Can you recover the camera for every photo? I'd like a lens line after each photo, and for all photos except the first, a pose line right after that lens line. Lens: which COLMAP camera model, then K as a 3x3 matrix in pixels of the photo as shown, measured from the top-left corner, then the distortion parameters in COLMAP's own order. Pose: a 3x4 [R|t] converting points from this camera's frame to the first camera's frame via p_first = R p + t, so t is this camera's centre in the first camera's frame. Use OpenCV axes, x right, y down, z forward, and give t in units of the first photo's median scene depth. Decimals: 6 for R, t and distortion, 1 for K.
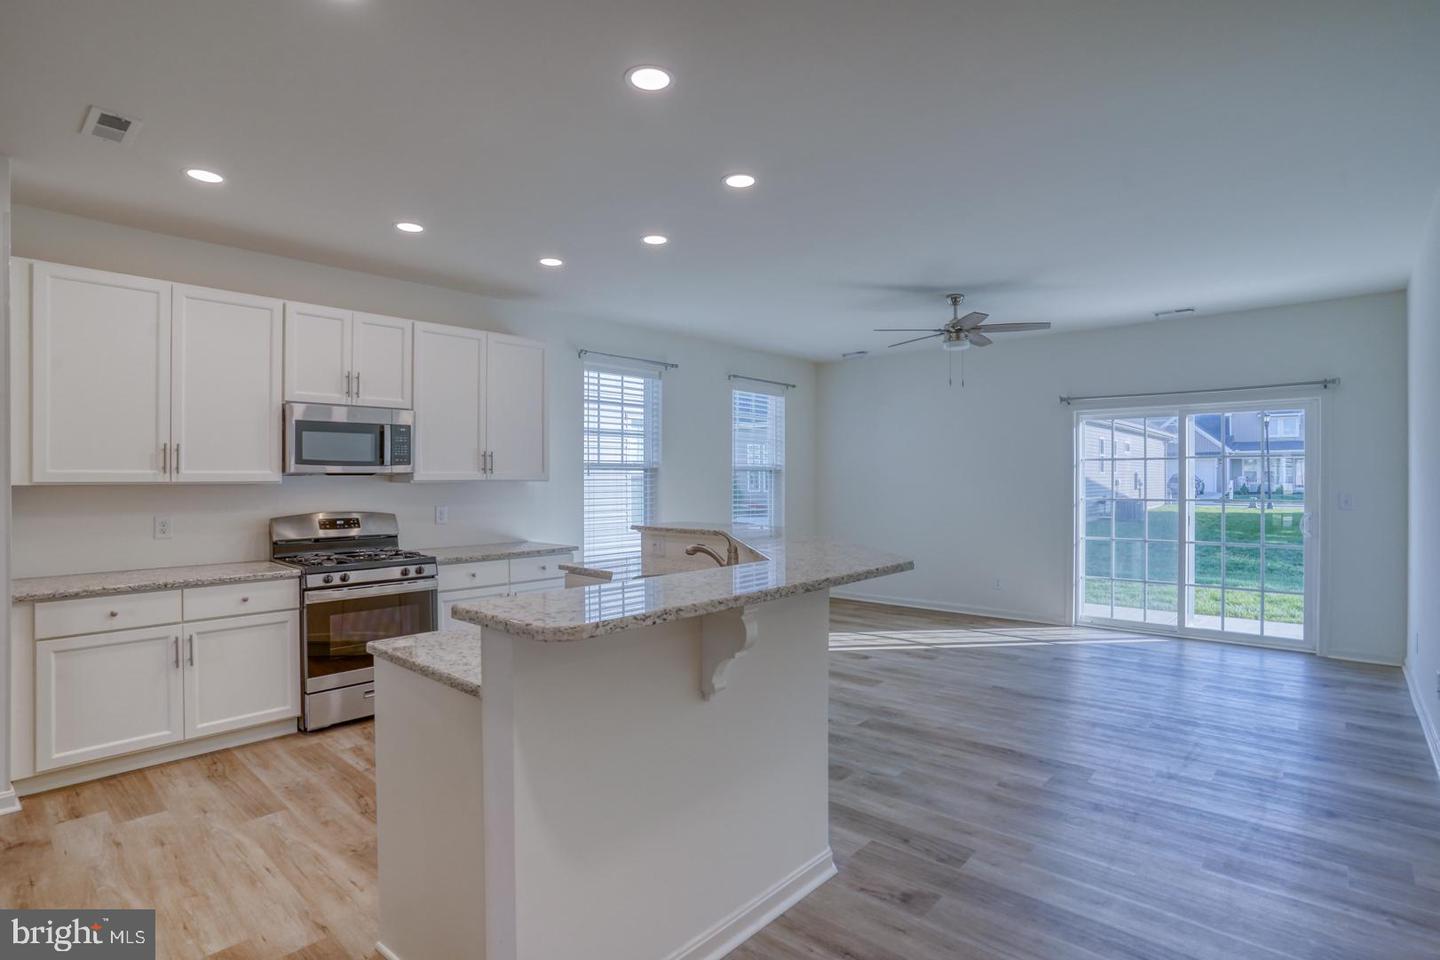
lens RADIAL K [[731.5, 0, 714.3], [0, 731.5, 476.6], [0, 0, 1]] dist [-0.076628, 0.030506]
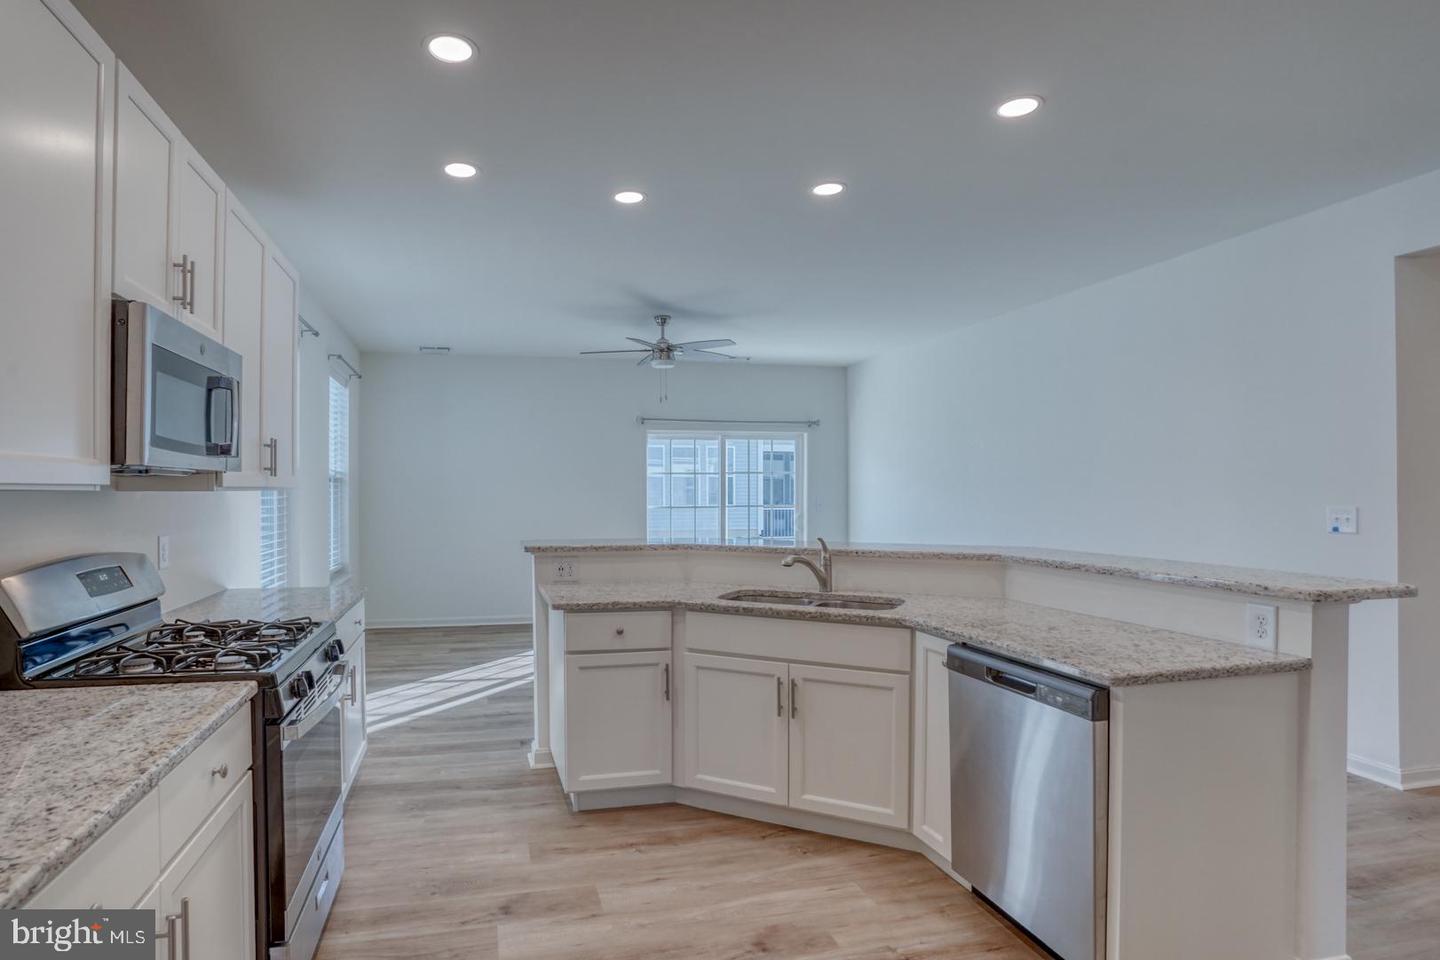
lens RADIAL K [[744.7, 0, 667.4], [0, 744.7, 480.9], [0, 0, 1]] dist [-0.098655, 0.031340]
pose [[0.565021, 0.010334, 0.825012, -0.459375], [0.001333, 0.999909, -0.013438, 0.005626], [-0.825076, 0.008692, 0.564956, 0.307522]]
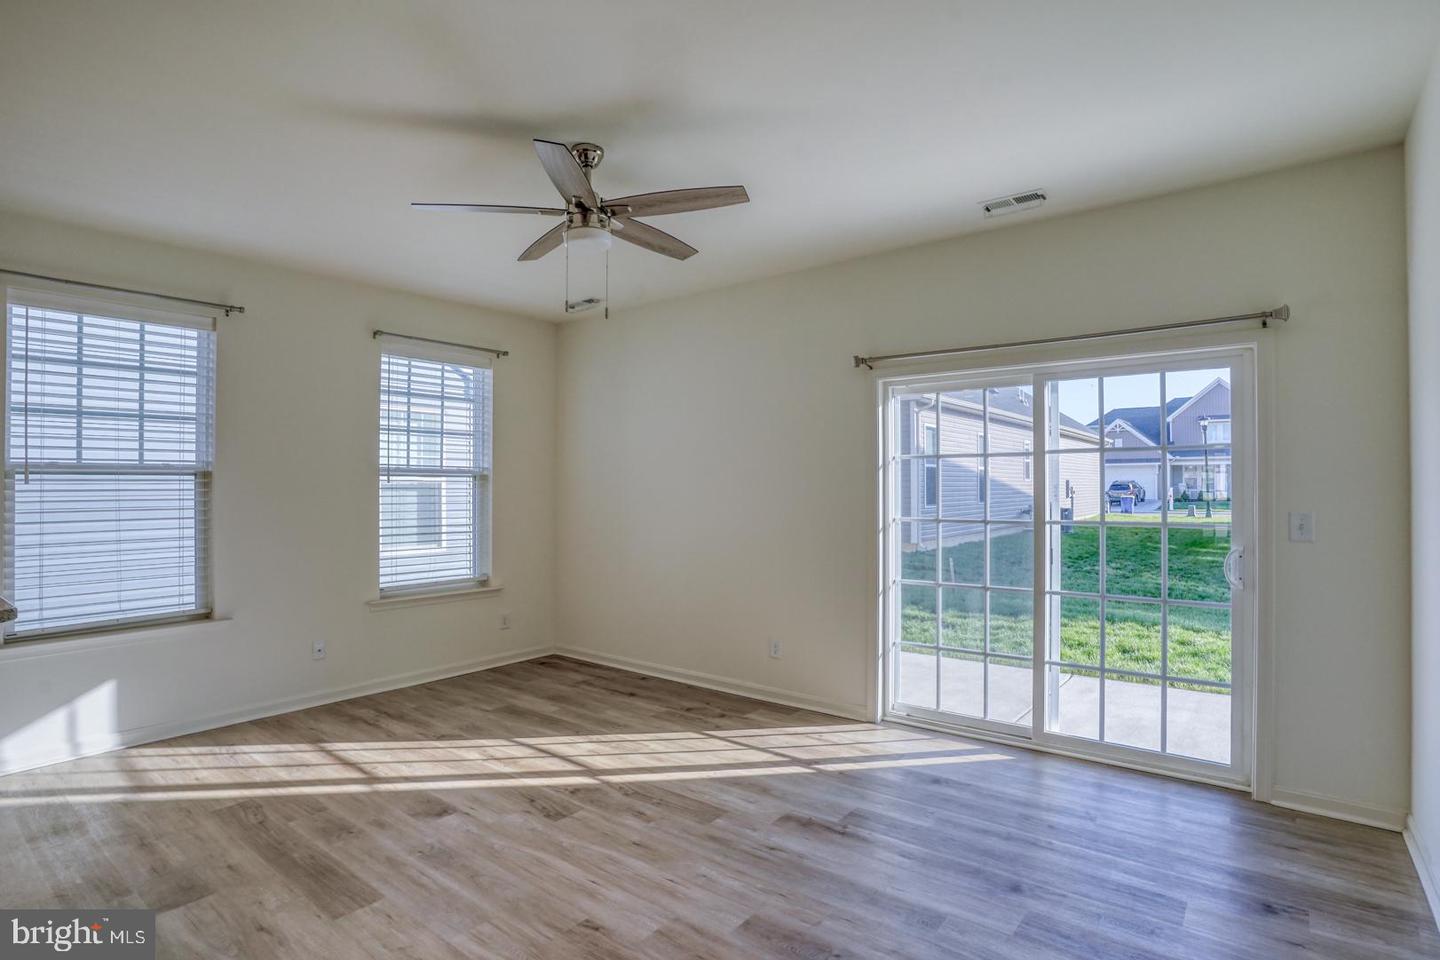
lens RADIAL K [[731.5, 0, 714.3], [0, 731.5, 476.6], [0, 0, 1]] dist [-0.076628, 0.030506]
pose [[0.998540, -0.000767, 0.054008, 0.329349], [0.001330, 0.999945, -0.010394, -0.000701], [-0.053997, 0.010450, 0.998486, 0.379434]]
